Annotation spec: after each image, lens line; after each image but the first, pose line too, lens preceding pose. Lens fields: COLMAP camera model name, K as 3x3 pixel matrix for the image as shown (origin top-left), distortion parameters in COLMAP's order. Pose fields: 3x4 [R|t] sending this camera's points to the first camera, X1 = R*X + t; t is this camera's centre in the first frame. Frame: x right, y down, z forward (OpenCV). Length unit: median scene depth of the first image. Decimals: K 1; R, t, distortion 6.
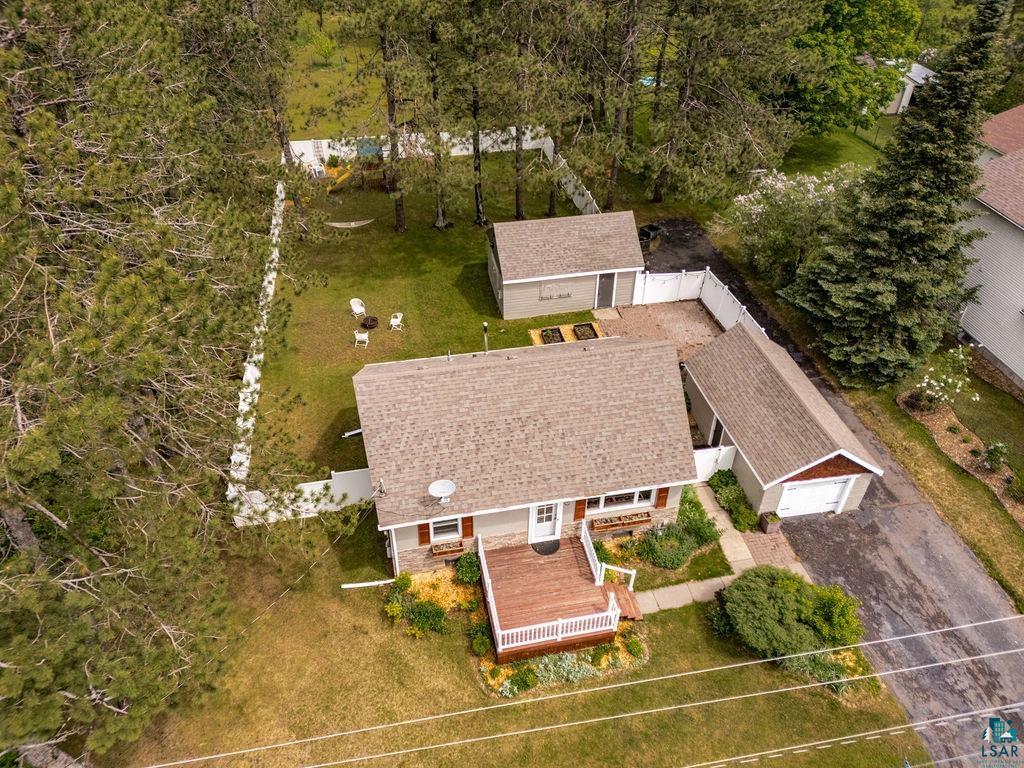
lens RADIAL K [[743.6, 0, 512.0], [0, 743.6, 384.0], [0, 0, 1]] dist [0.077151, -0.075539]
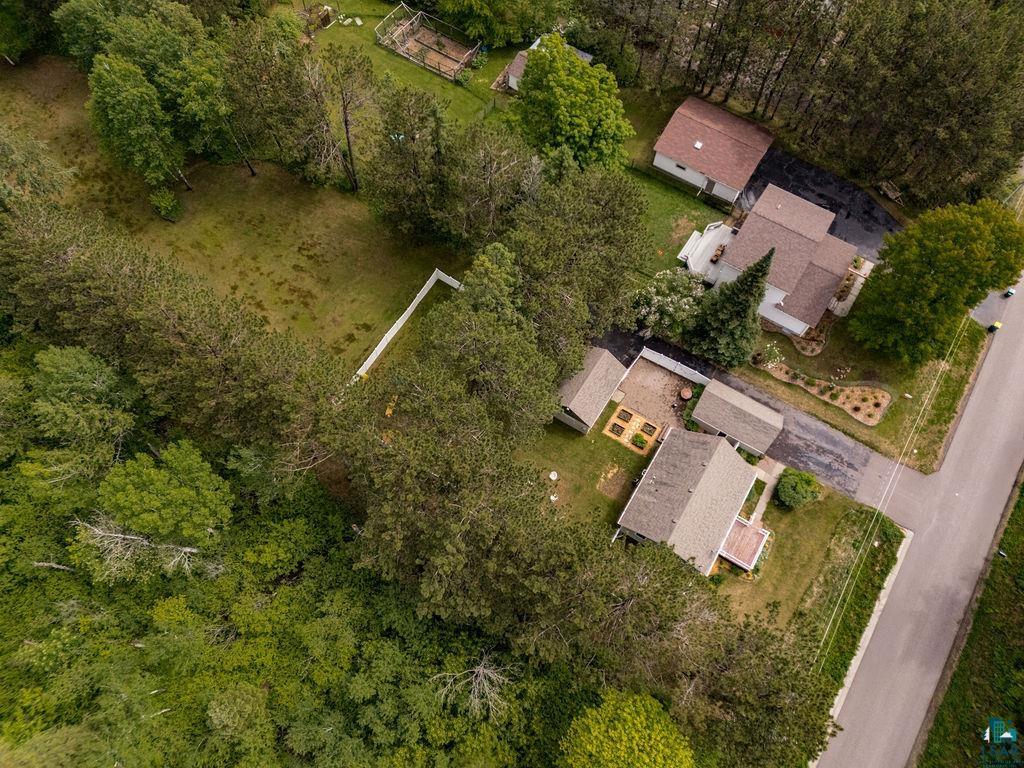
lens RADIAL K [[743.6, 0, 512.0], [0, 743.6, 384.0], [0, 0, 1]] dist [0.077151, -0.075539]
pose [[0.682523, -0.665140, 0.302904, -0.900585], [0.445945, 0.707356, 0.548434, -1.863595], [-0.579047, -0.239241, 0.779403, -0.491964]]
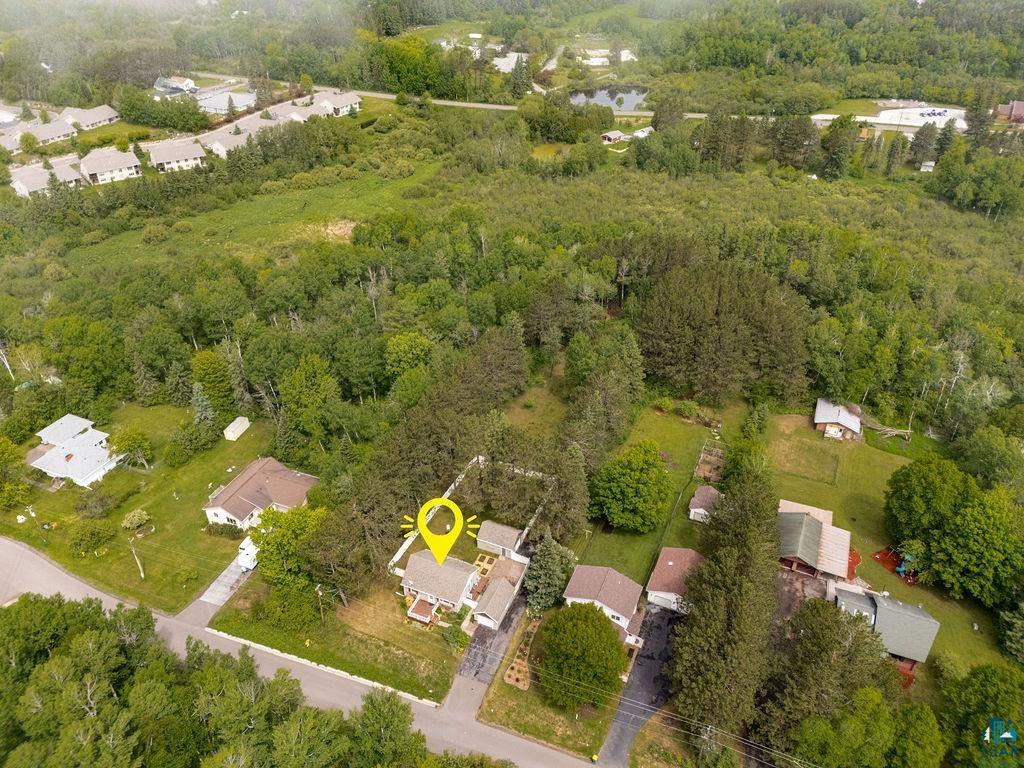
lens RADIAL K [[743.6, 0, 512.0], [0, 743.6, 384.0], [0, 0, 1]] dist [0.077151, -0.075539]
pose [[0.820610, 0.312160, -0.478702, 2.266237], [-0.356548, 0.934275, -0.001970, -1.240476], [0.446624, 0.172297, 0.877975, -3.140948]]
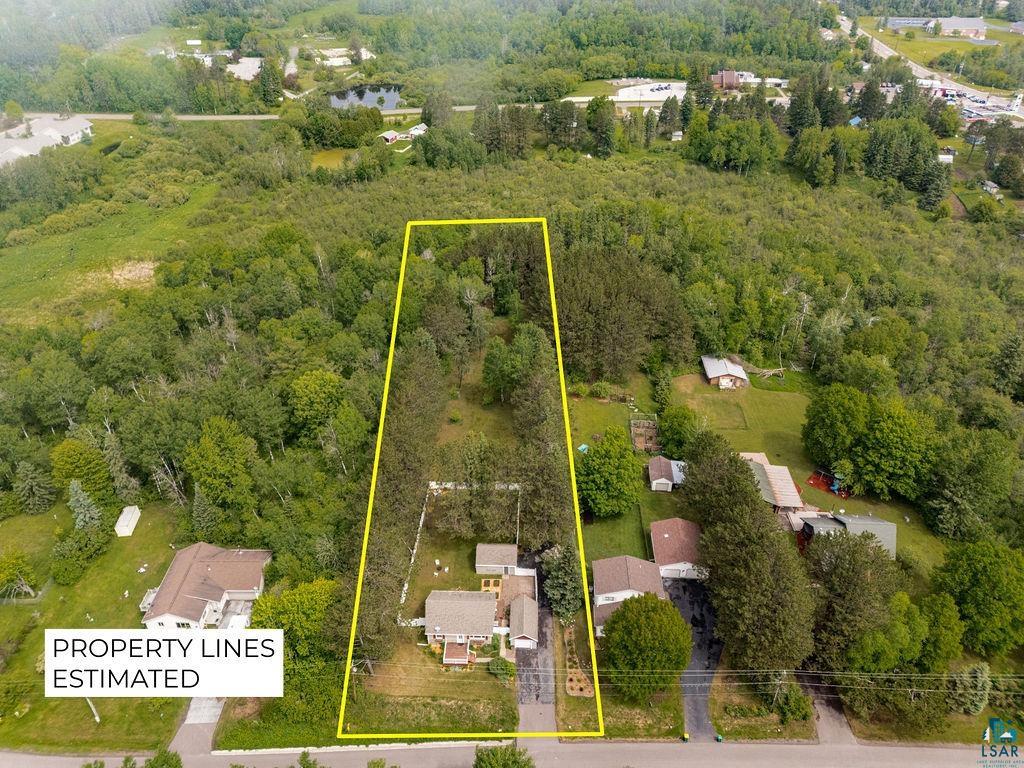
lens RADIAL K [[743.6, 0, 512.0], [0, 743.6, 384.0], [0, 0, 1]] dist [0.077151, -0.075539]
pose [[0.972741, 0.125379, -0.195079, 1.021798], [-0.142054, 0.987095, -0.073922, -1.032541], [0.183293, 0.099618, 0.977998, -3.509231]]
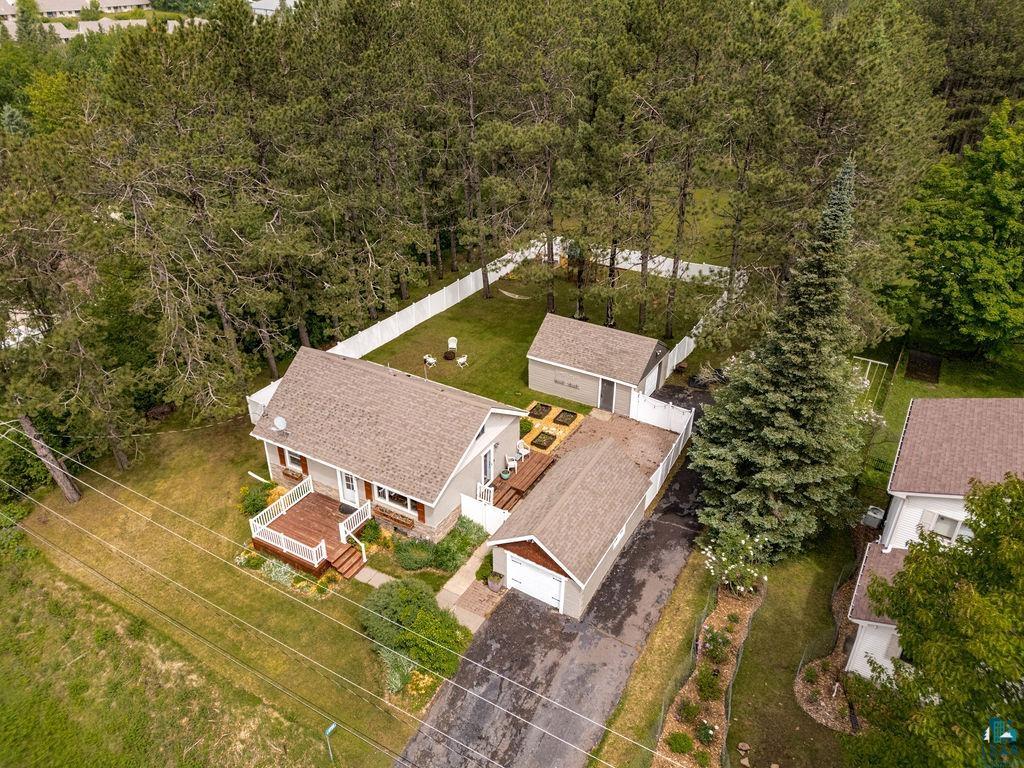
lens RADIAL K [[743.6, 0, 512.0], [0, 743.6, 384.0], [0, 0, 1]] dist [0.077151, -0.075539]
pose [[0.745887, 0.335223, -0.575568, 0.944241], [-0.419275, 0.907741, -0.014658, -0.089718], [0.517553, 0.252254, 0.817623, -0.012154]]
